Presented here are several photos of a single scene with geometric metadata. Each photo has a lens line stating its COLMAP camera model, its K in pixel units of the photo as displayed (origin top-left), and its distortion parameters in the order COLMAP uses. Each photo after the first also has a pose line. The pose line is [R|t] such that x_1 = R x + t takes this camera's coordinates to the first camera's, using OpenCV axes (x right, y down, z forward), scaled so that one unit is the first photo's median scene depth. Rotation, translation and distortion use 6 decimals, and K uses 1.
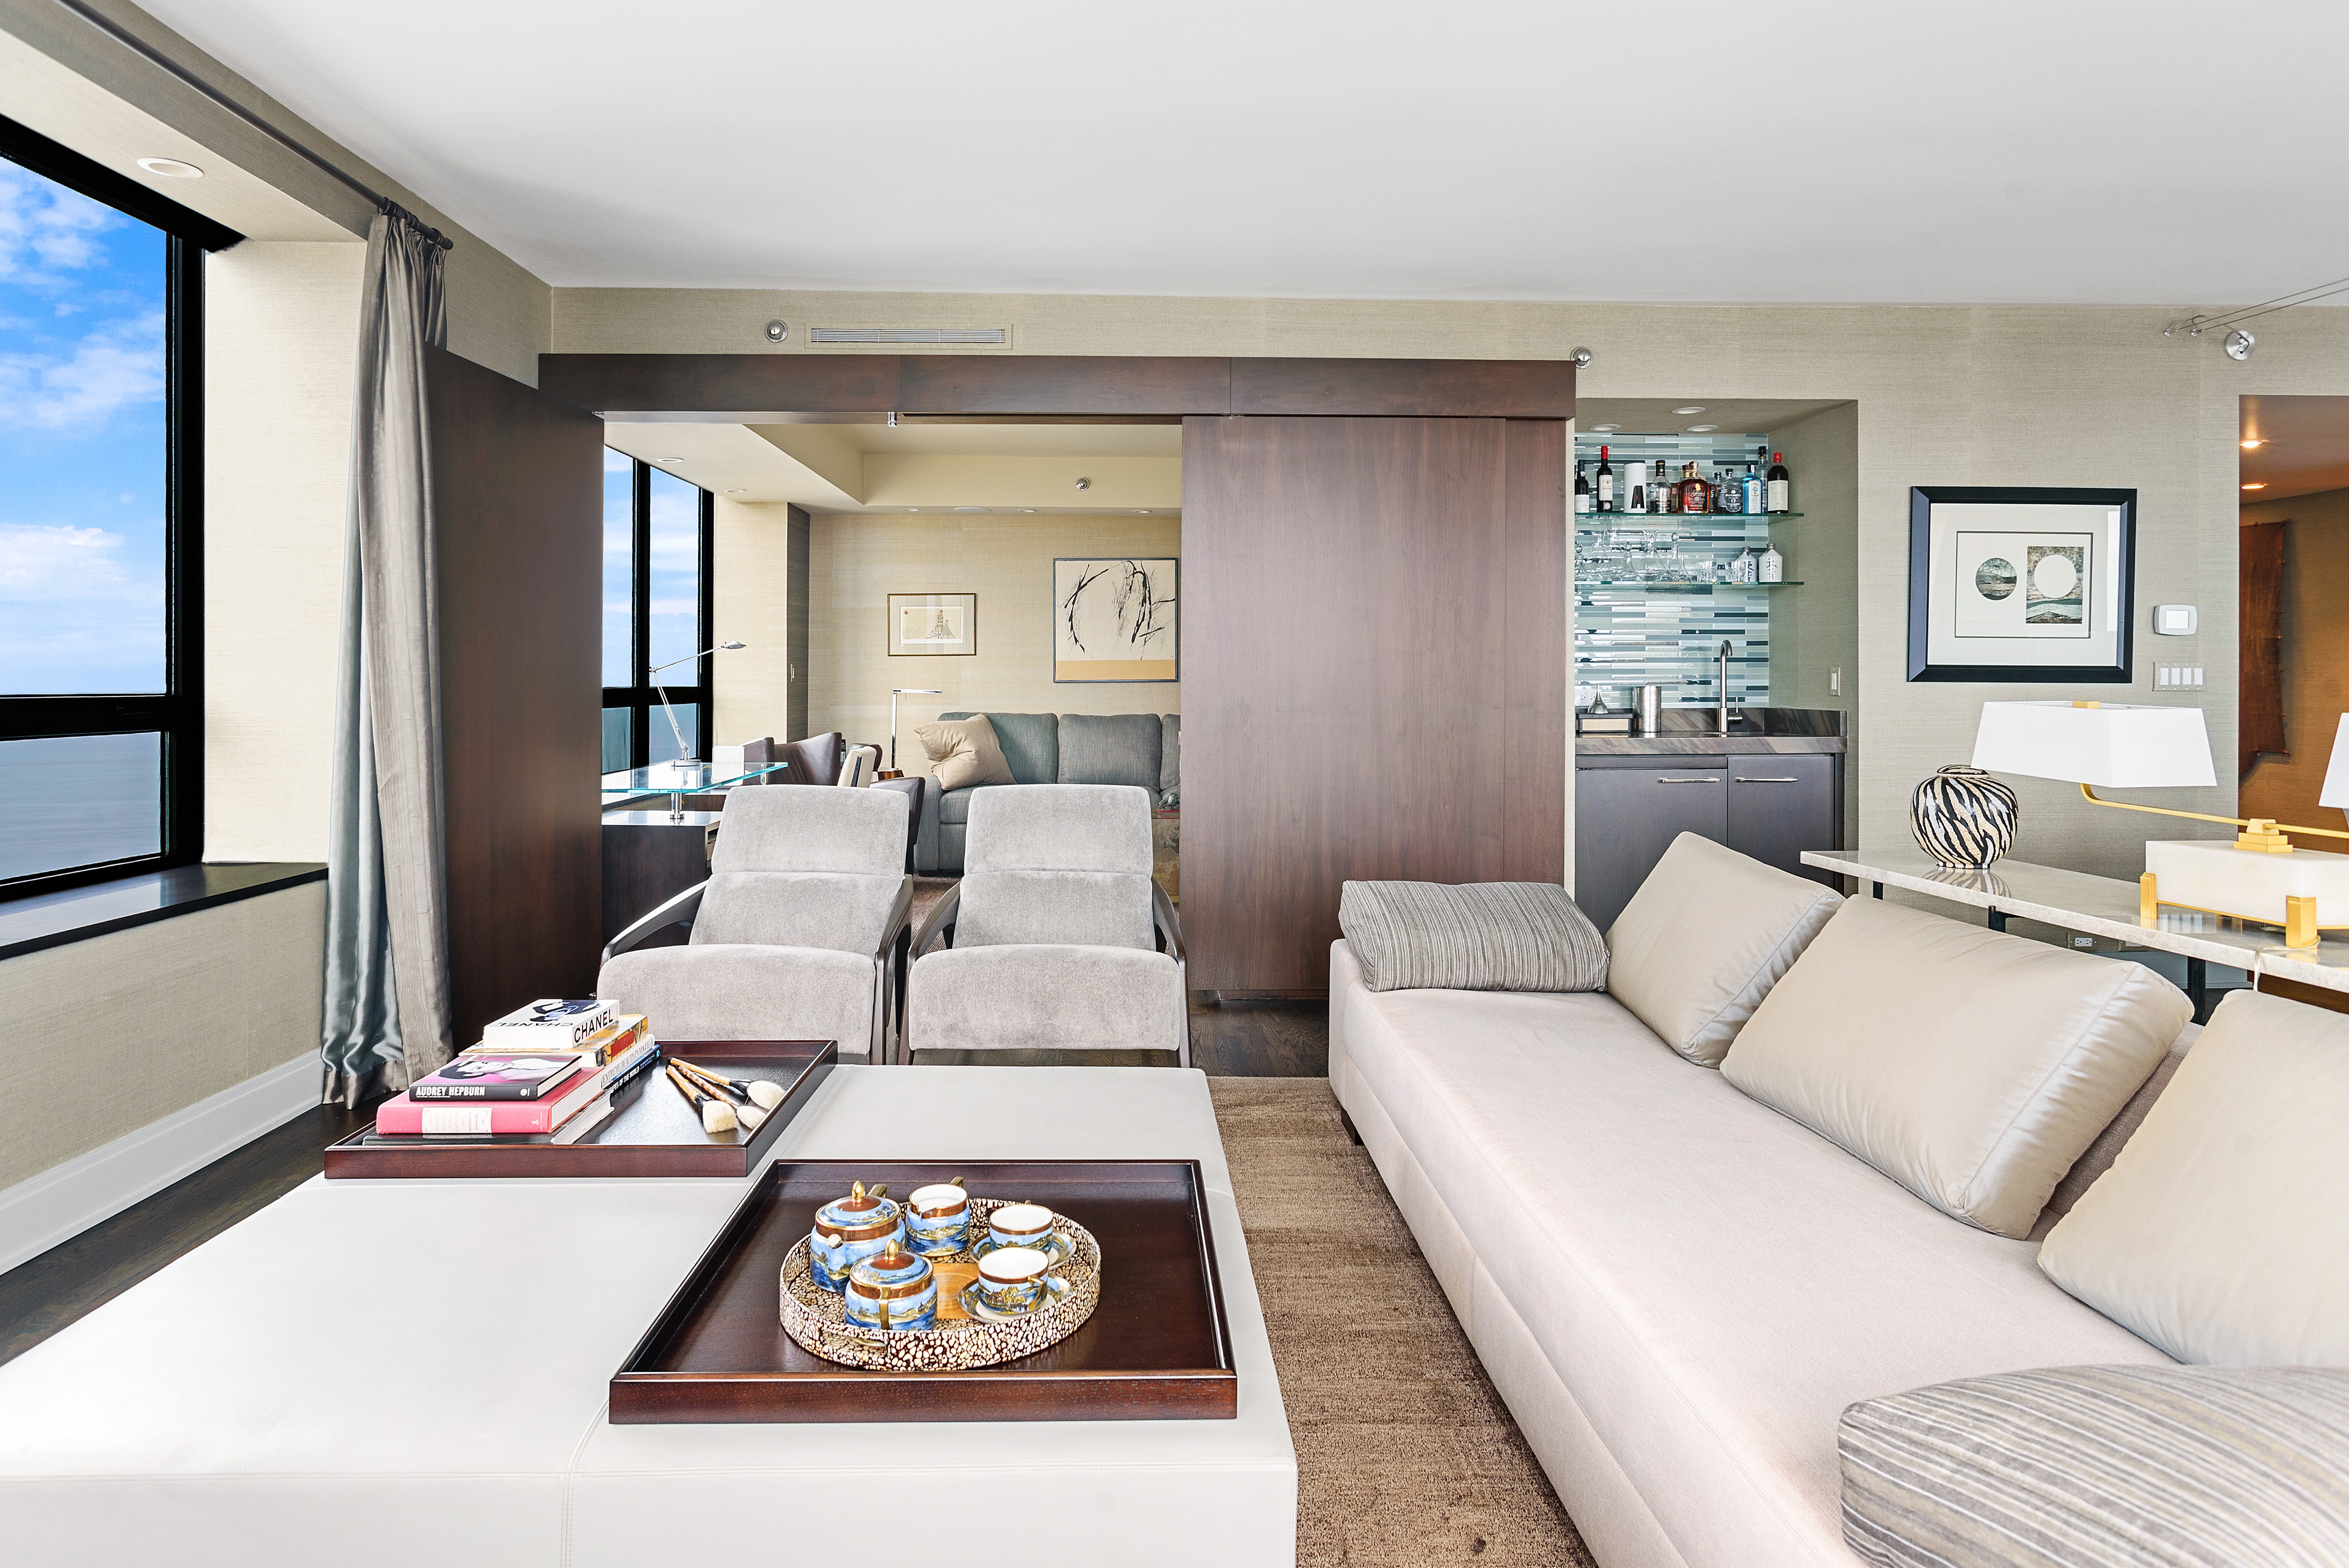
lens RADIAL K [[1343.0, 0, 1175.1], [0, 1343.0, 701.2], [0, 0, 1]] dist [-0.031017, 0.011241]
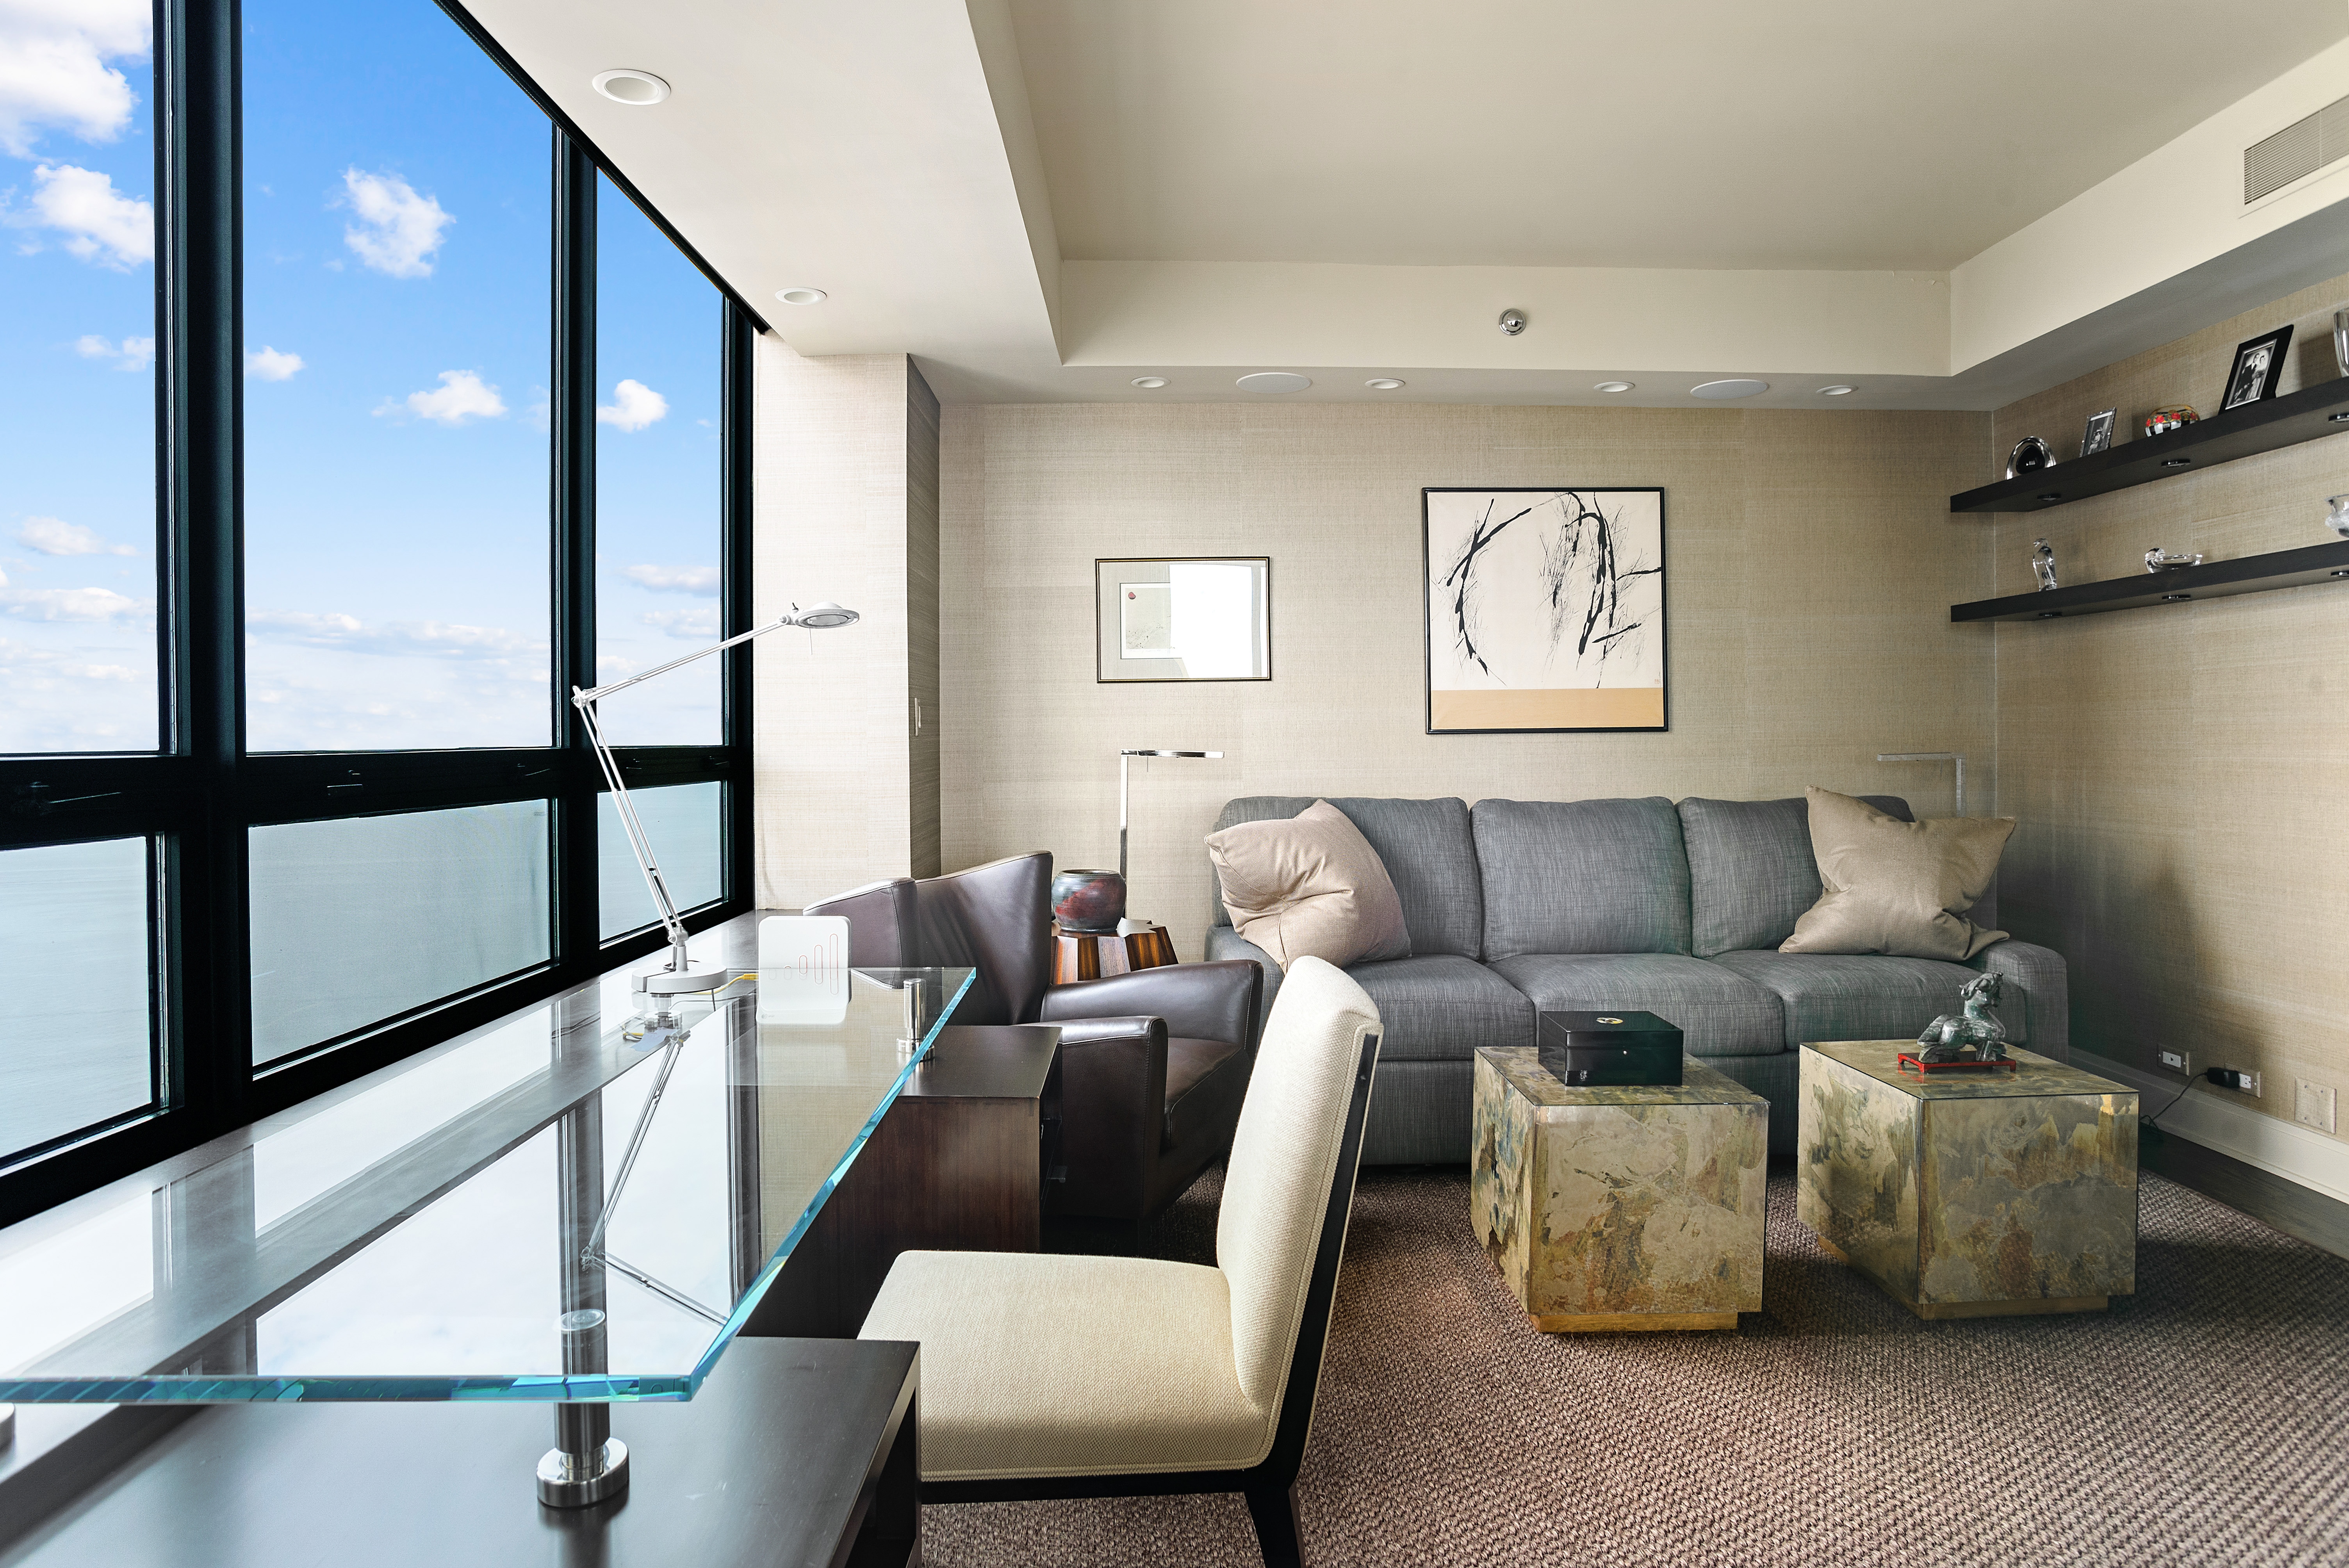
lens RADIAL K [[1343.0, 0, 1174.9], [0, 1343.0, 774.4], [0, 0, 1]] dist [-0.031017, 0.011241]
pose [[0.999680, -0.003767, -0.025009, -0.173441], [0.004059, 0.999924, 0.011647, -0.005055], [0.024963, -0.011745, 0.999619, 0.498284]]
